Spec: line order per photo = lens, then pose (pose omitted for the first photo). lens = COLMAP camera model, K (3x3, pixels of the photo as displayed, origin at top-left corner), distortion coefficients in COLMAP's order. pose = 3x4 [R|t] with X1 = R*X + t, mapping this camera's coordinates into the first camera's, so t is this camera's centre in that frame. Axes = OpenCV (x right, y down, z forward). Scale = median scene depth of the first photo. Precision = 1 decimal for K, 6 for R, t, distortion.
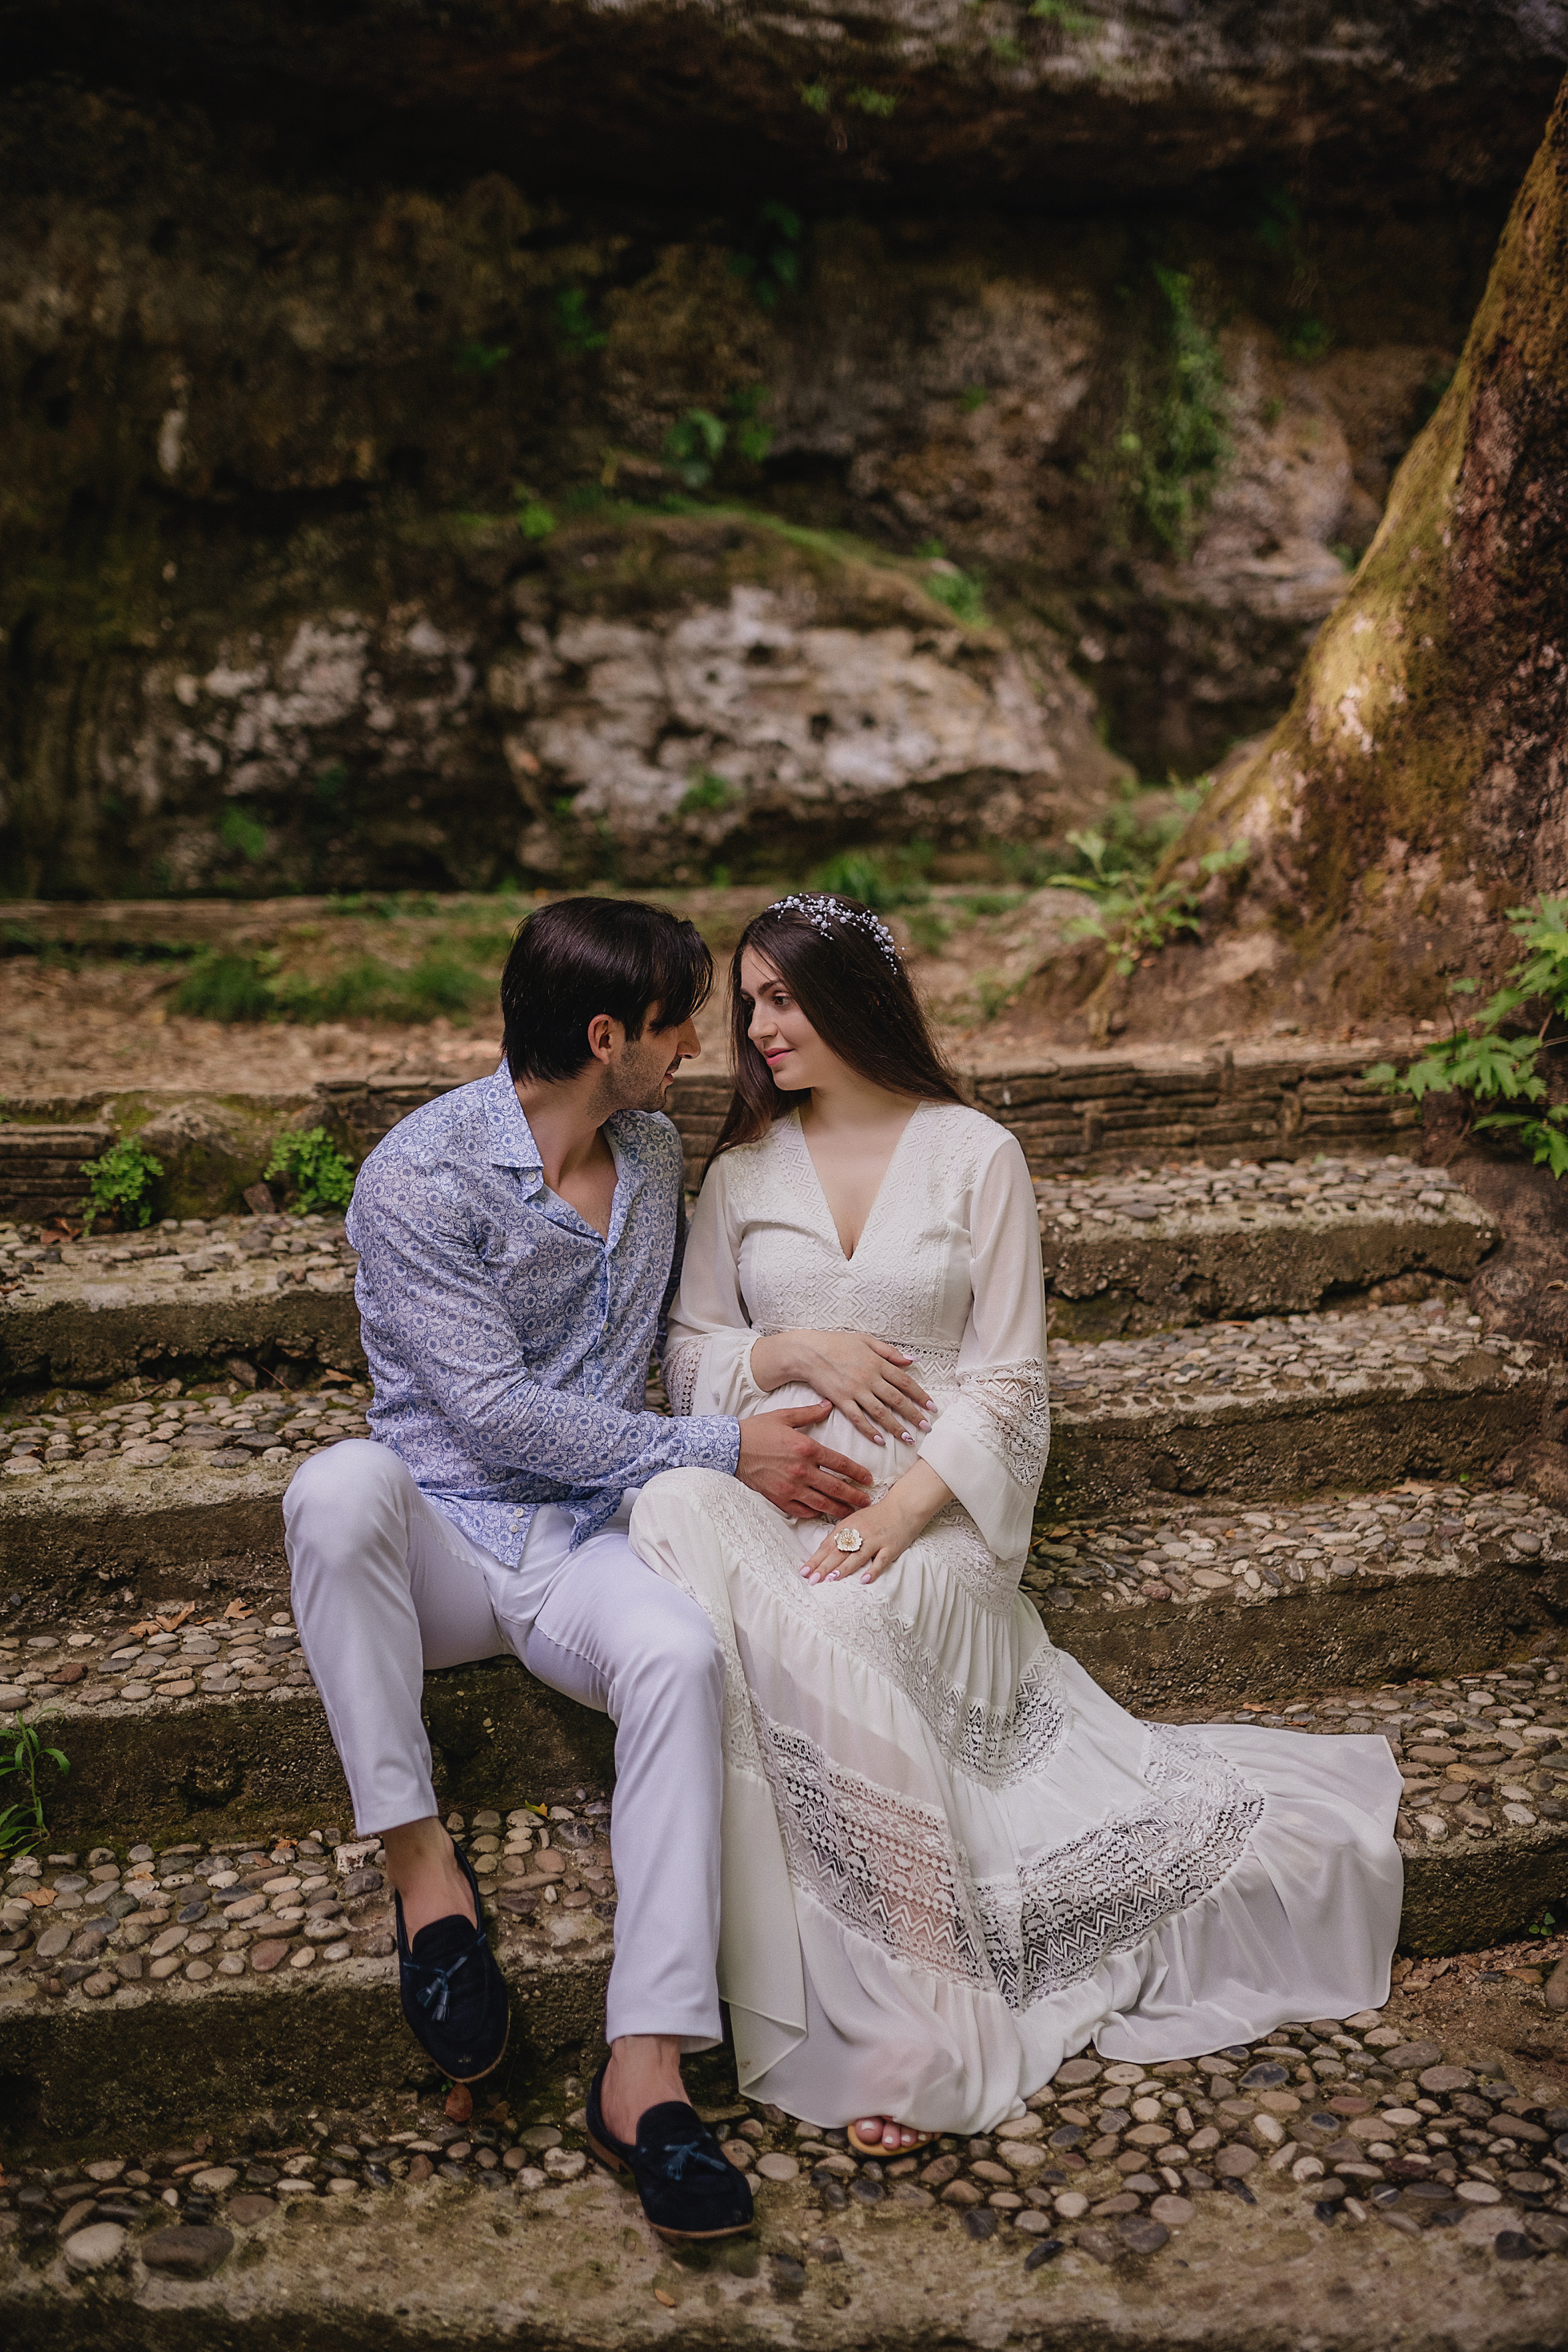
lens RADIAL K [[2283.2, 0, 784.0], [0, 2283.2, 1176.0], [0, 0, 1]] dist [-0.059845, 0.092904]
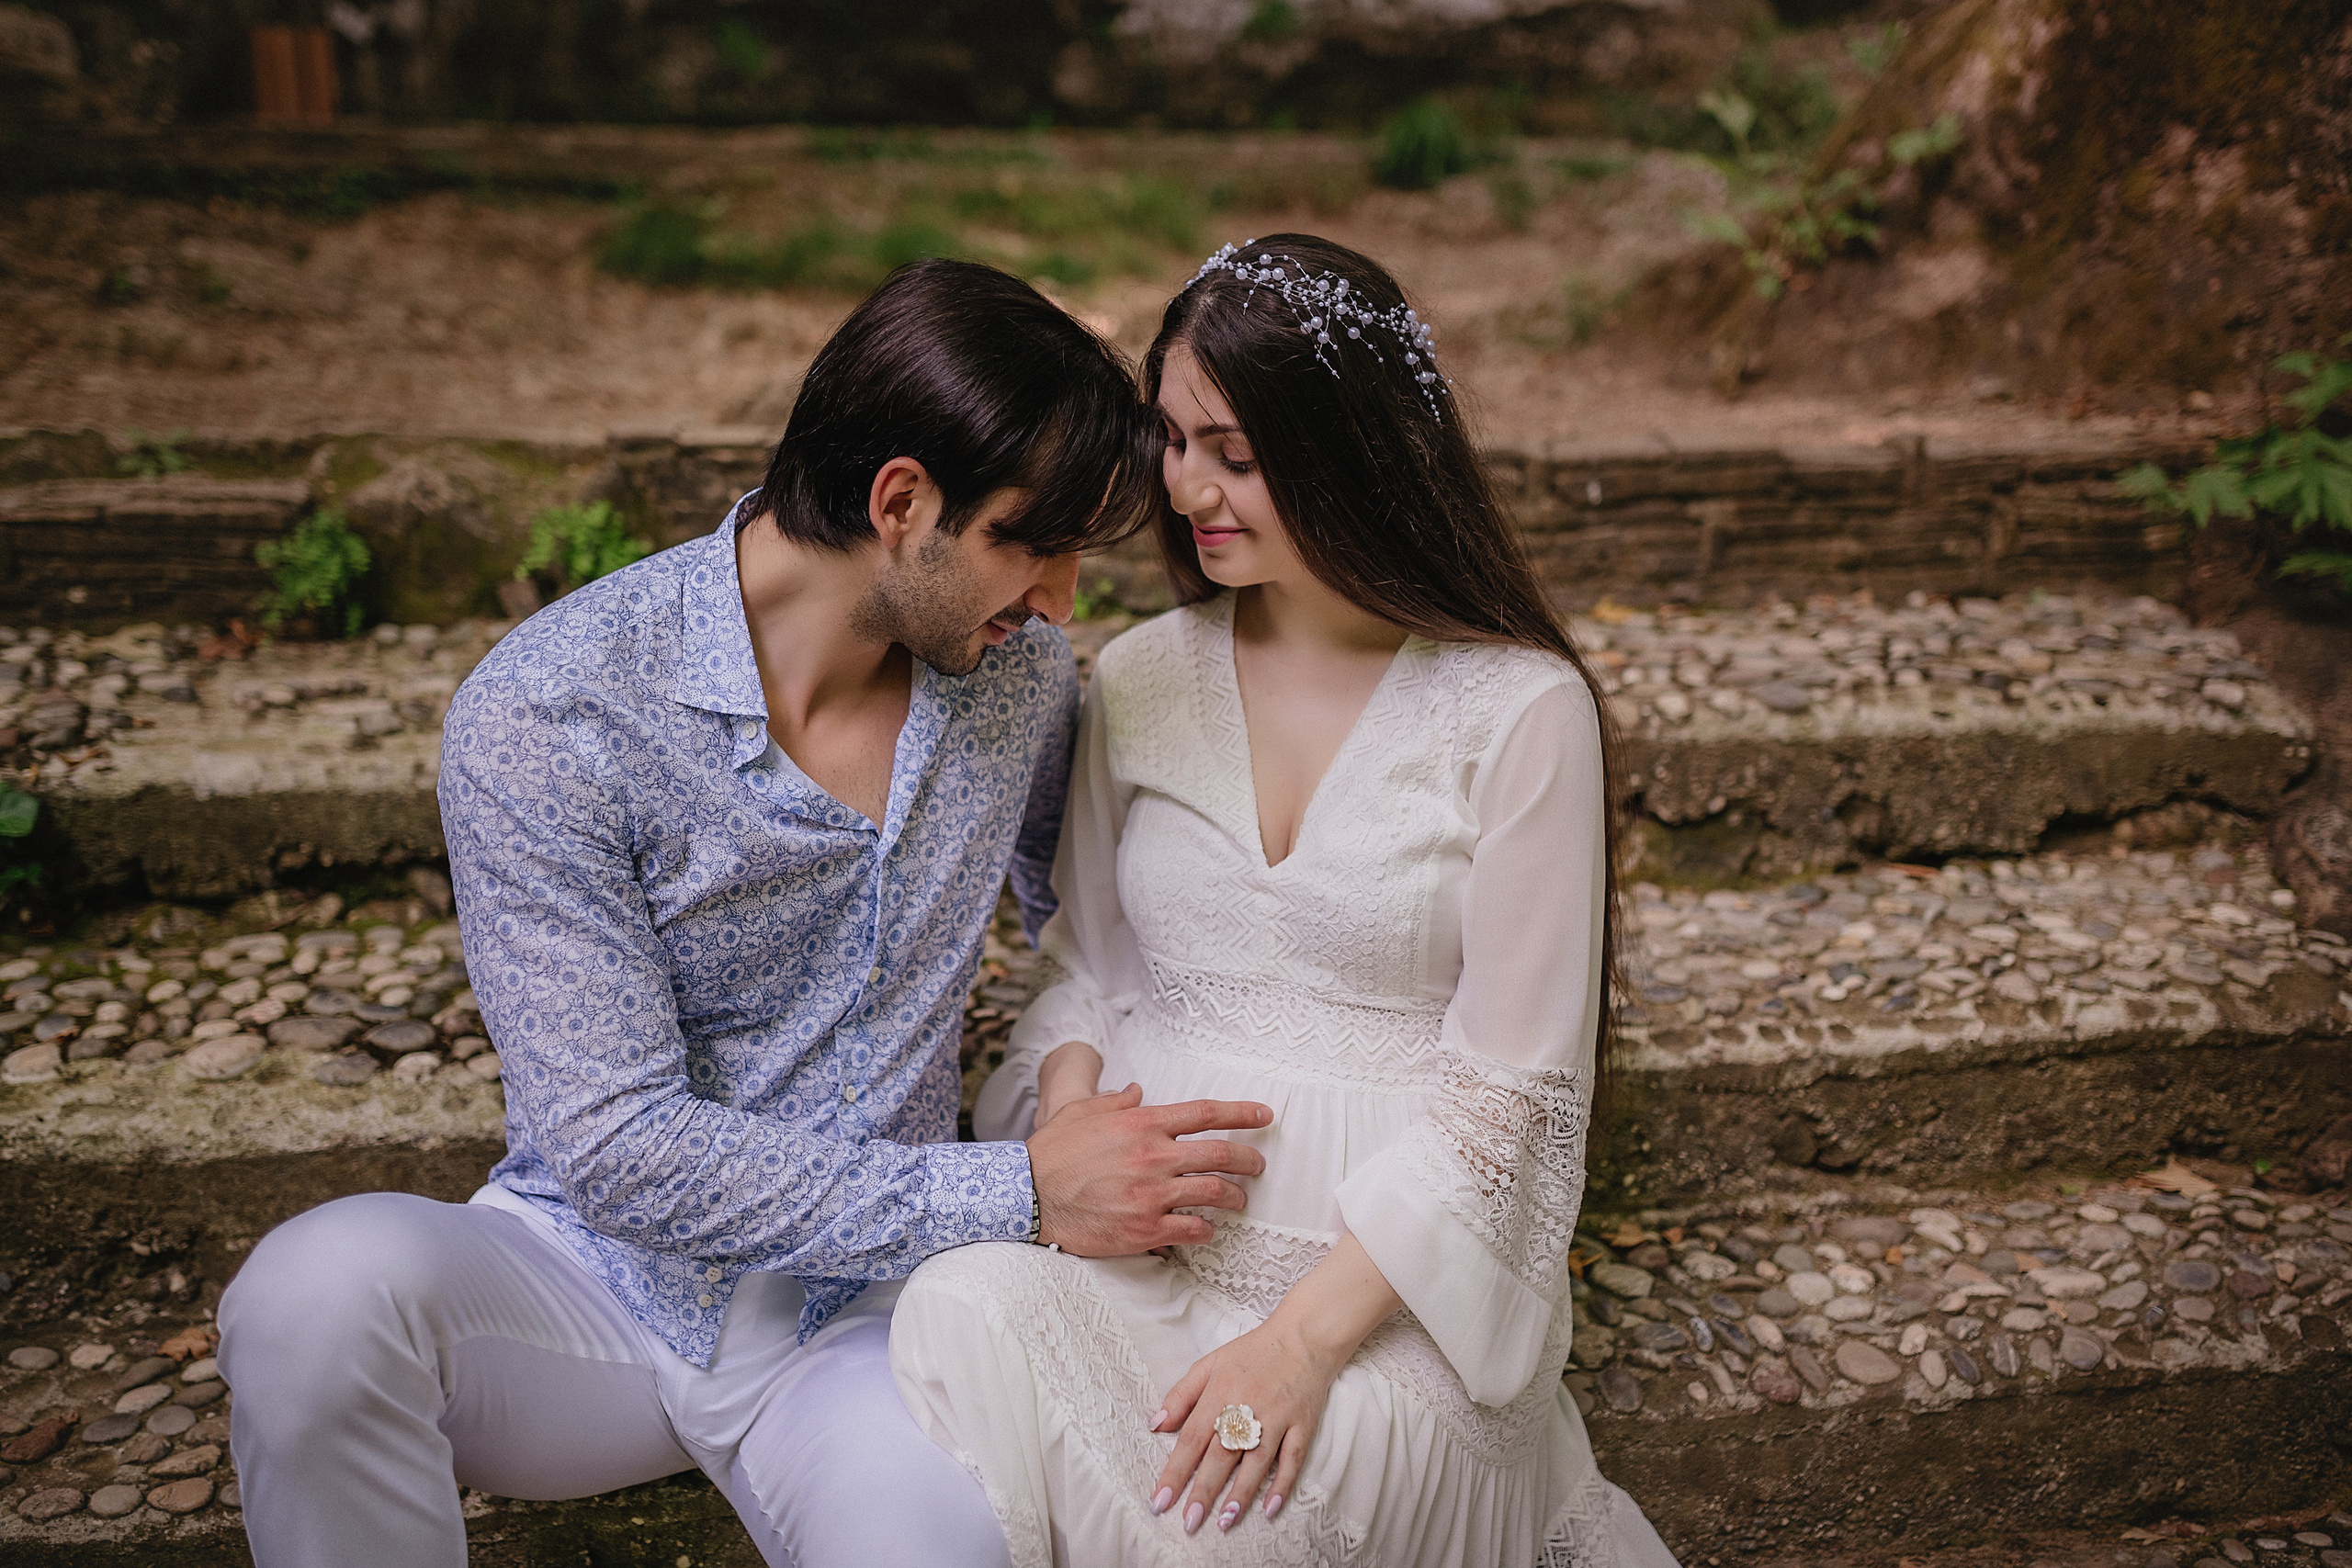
lens RADIAL K [[2283.0, 0, 1176.0], [0, 2283.0, 784.0], [0, 0, 1]] dist [-0.059845, 0.092904]
pose [[0.995824, 0.056563, -0.071654, 0.028411], [-0.044411, 0.985941, 0.161087, -0.059025], [0.079758, -0.157232, 0.984336, 0.326262]]
